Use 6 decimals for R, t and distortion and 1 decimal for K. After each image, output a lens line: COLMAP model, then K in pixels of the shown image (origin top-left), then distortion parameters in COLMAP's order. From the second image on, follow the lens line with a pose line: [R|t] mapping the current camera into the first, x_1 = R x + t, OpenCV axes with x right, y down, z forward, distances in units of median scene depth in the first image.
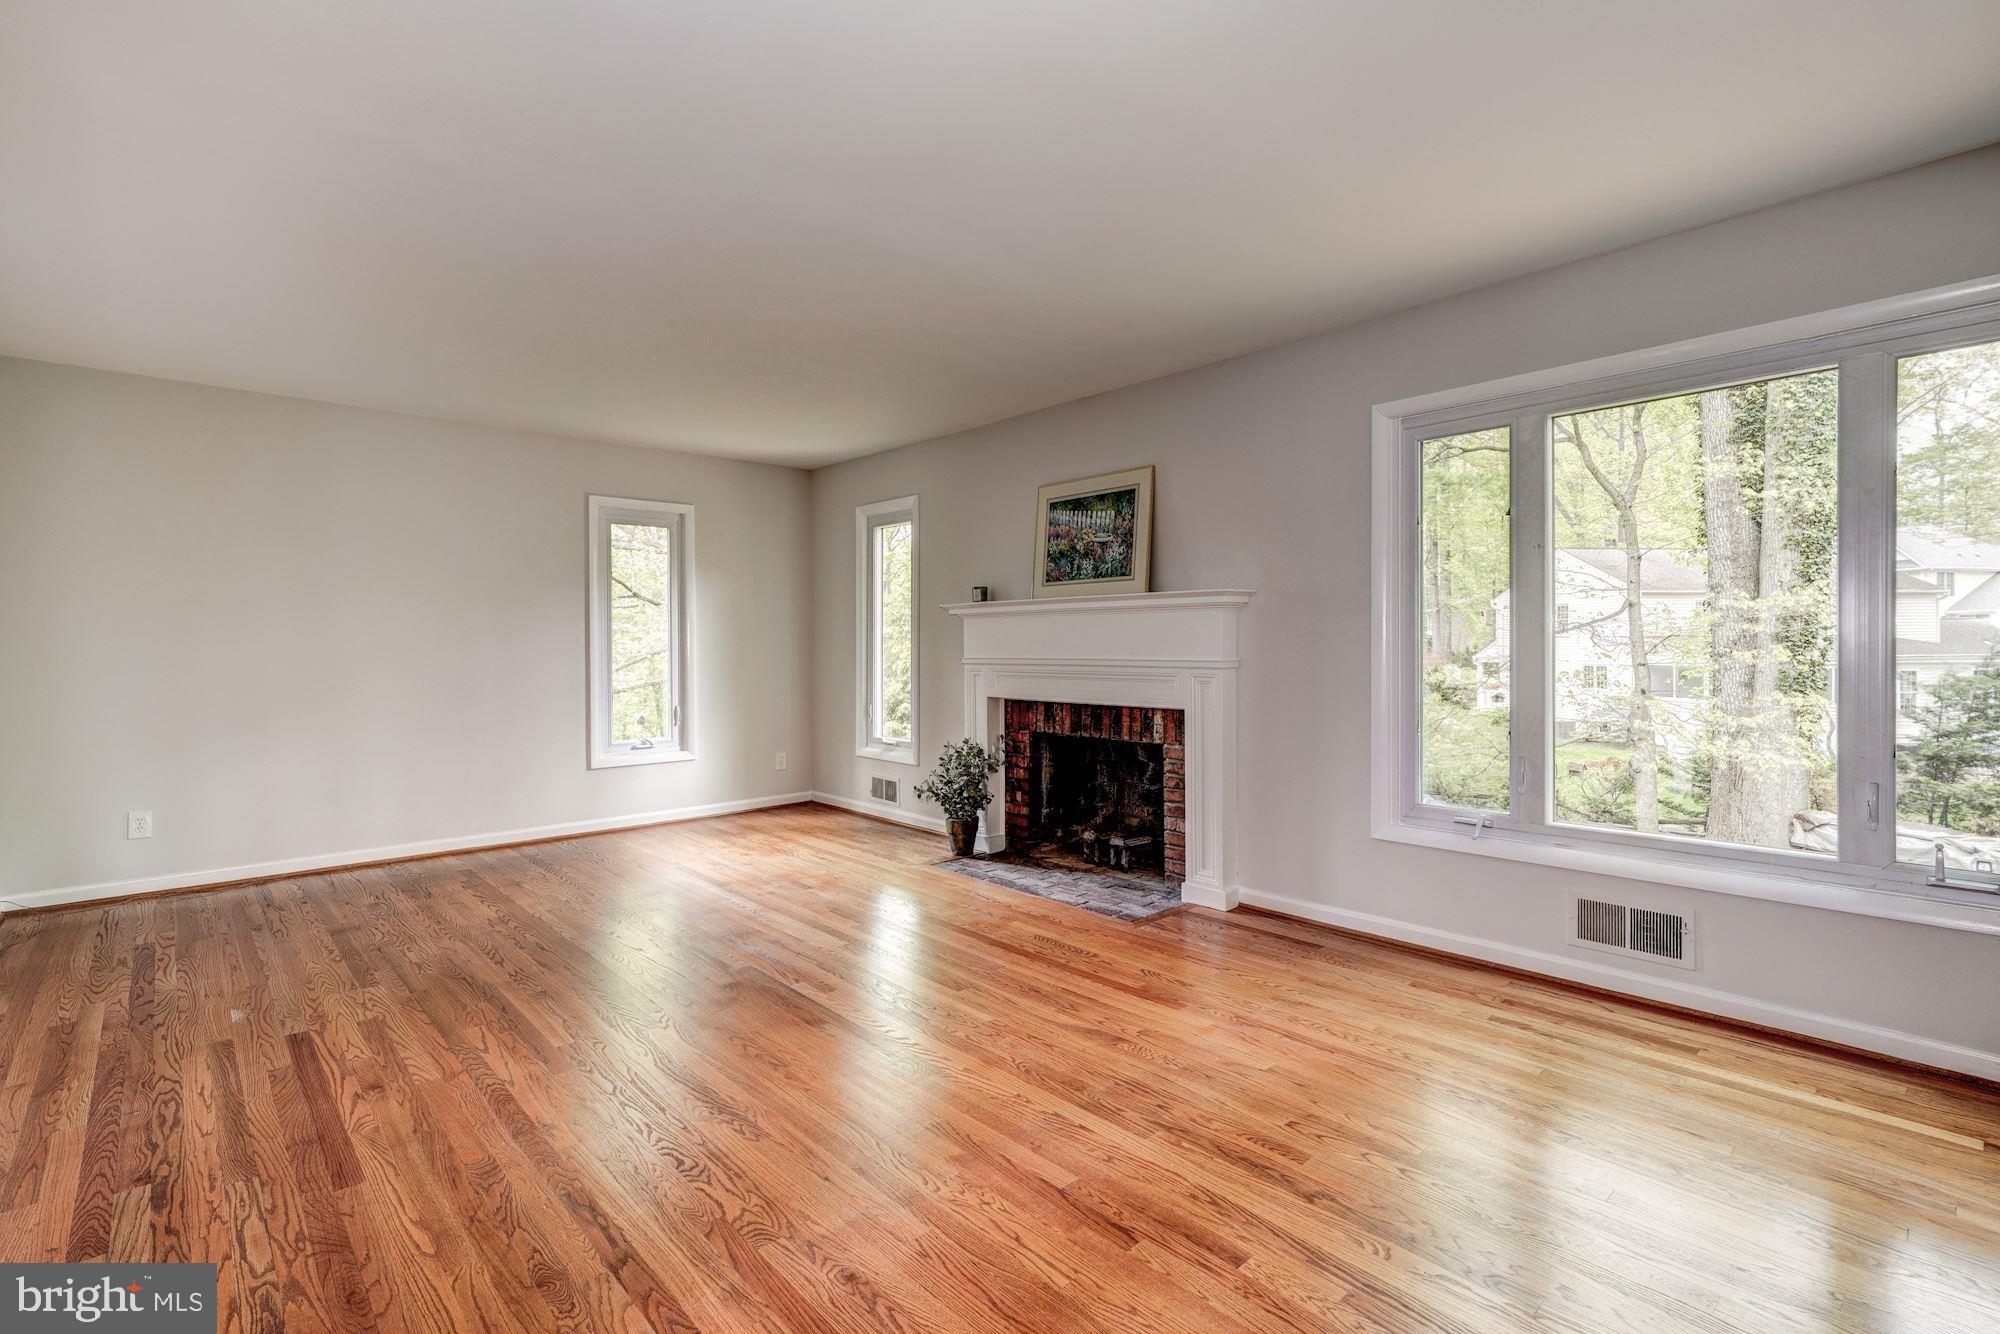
lens RADIAL K [[917.2, 0, 982.0], [0, 917.2, 651.5], [0, 0, 1]] dist [0.001970, 0.007443]
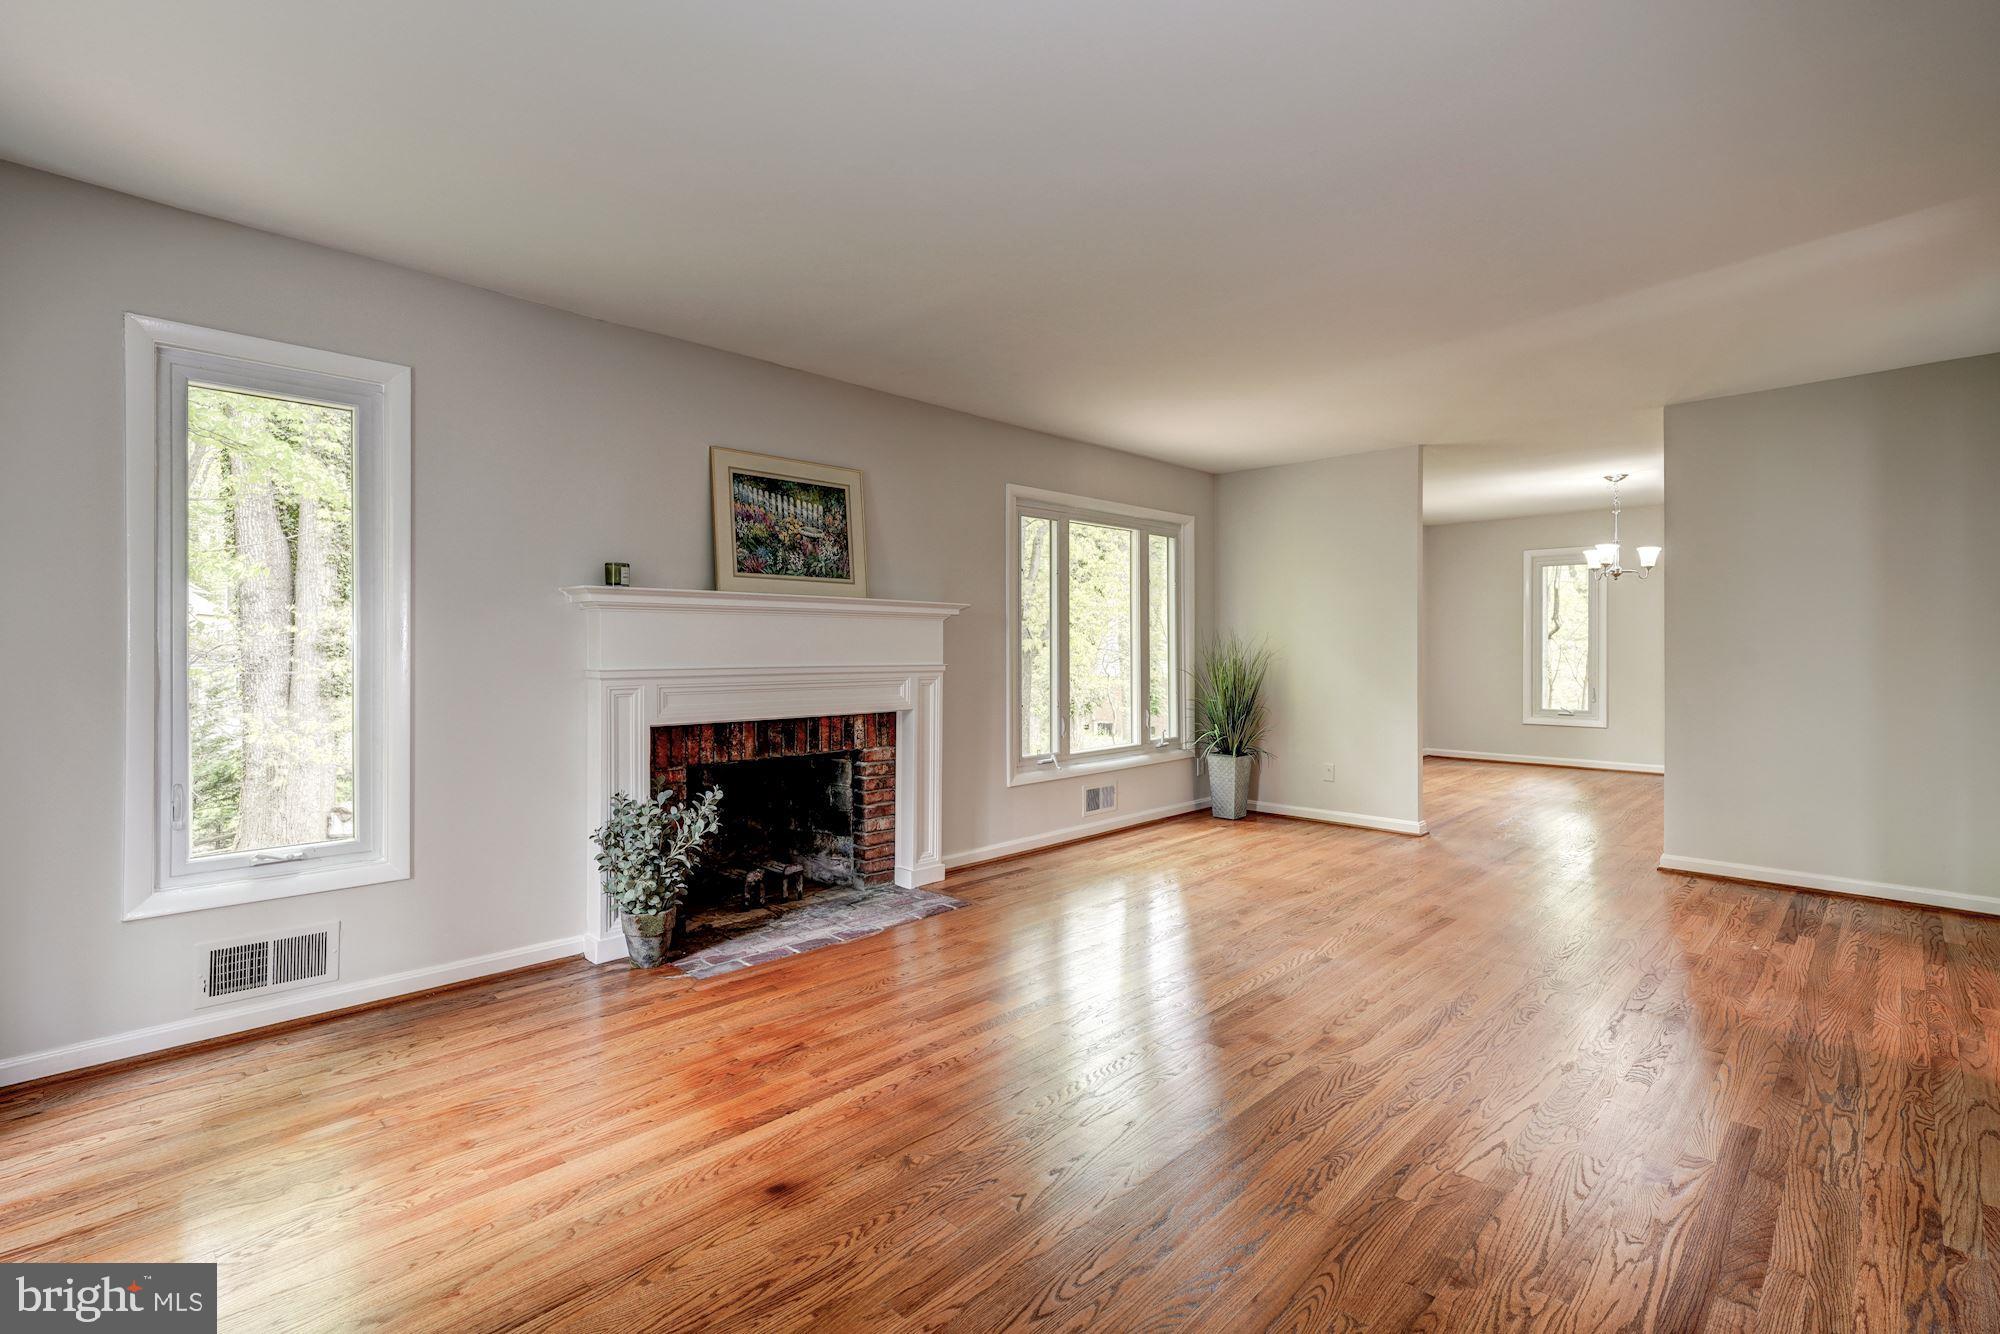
lens RADIAL K [[917.2, 0, 982.0], [0, 917.2, 651.5], [0, 0, 1]] dist [0.001970, 0.007443]
pose [[-0.056345, 0.001961, 0.998409, -0.795013], [0.010129, 0.999948, -0.001393, -0.003514], [-0.998360, 0.010034, -0.056362, 0.898401]]
